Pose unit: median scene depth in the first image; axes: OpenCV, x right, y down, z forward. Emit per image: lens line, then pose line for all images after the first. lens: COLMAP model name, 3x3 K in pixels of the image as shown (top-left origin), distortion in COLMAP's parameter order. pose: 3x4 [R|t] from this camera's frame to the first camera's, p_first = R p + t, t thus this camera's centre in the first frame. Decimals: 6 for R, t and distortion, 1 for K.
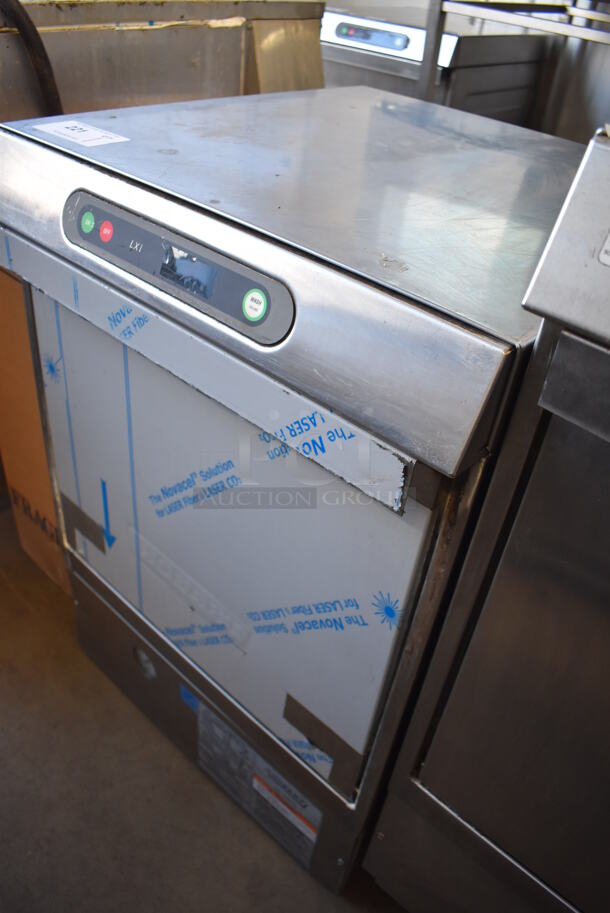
lens RADIAL K [[707.2, 0, 310.2], [0, 707.2, 461.4], [0, 0, 1]] dist [-0.103726, 0.012552]
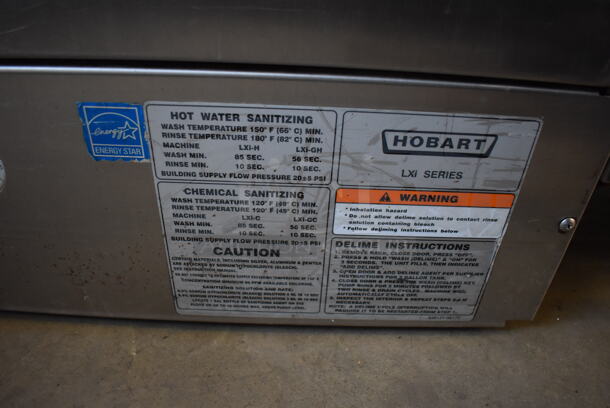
lens RADIAL K [[472.5, 0, 303.8], [0, 472.5, 203.8], [0, 0, 1]] dist [-0.103726, 0.012552]
pose [[0.745517, -0.439792, 0.500787, -0.394075], [0.428780, 0.891729, 0.144797, 0.620419], [-0.510247, 0.106779, 0.853373, 1.144153]]
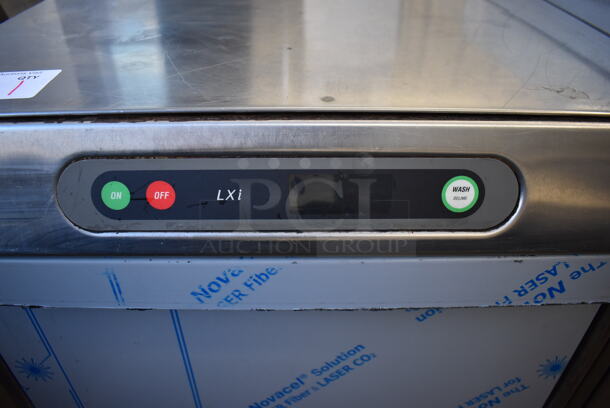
lens RADIAL K [[472.5, 0, 306.5], [0, 472.5, 208.3], [0, 0, 1]] dist [-0.103726, 0.012552]
pose [[0.732776, -0.480593, 0.481736, -0.417021], [0.467243, 0.870034, 0.157239, -0.322787], [-0.494695, 0.109867, 0.862094, 0.512111]]
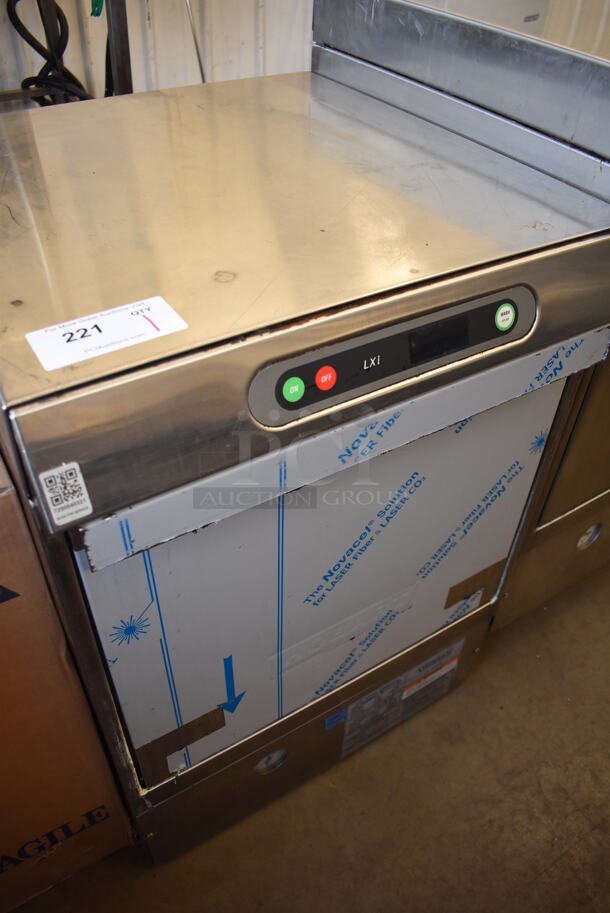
lens RADIAL K [[707.2, 0, 308.4], [0, 707.2, 458.1], [0, 0, 1]] dist [-0.103726, 0.012552]
pose [[0.276905, -0.709879, 0.647608, -0.926957], [0.580197, 0.660755, 0.476209, -0.688463], [-0.765961, 0.243875, 0.594836, 0.516308]]
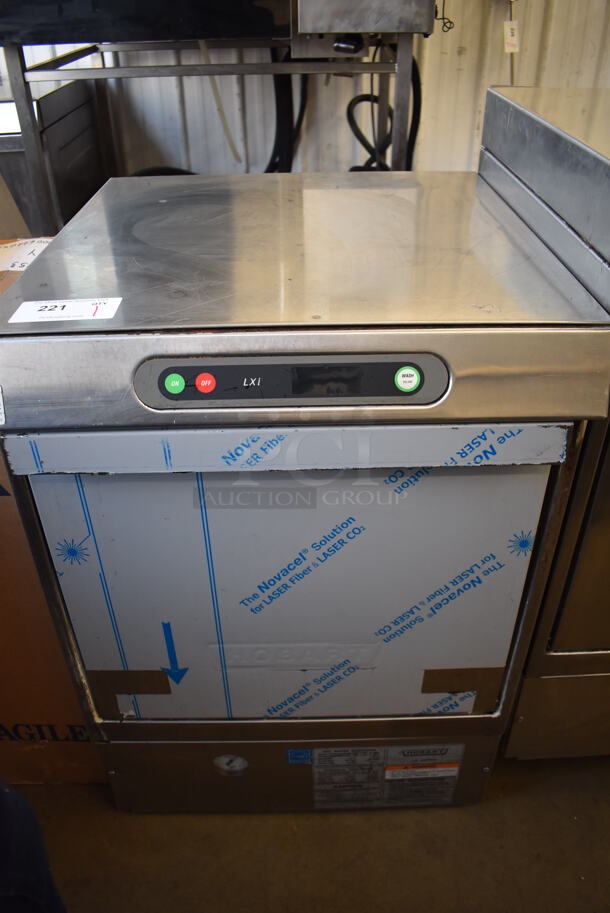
lens RADIAL K [[707.2, 0, 309.1], [0, 707.2, 459.9], [0, 0, 1]] dist [-0.103726, 0.012552]
pose [[0.728145, -0.475711, 0.493462, -0.755298], [0.481453, 0.867401, 0.125773, -0.286539], [-0.487861, 0.145998, 0.860626, 0.020611]]
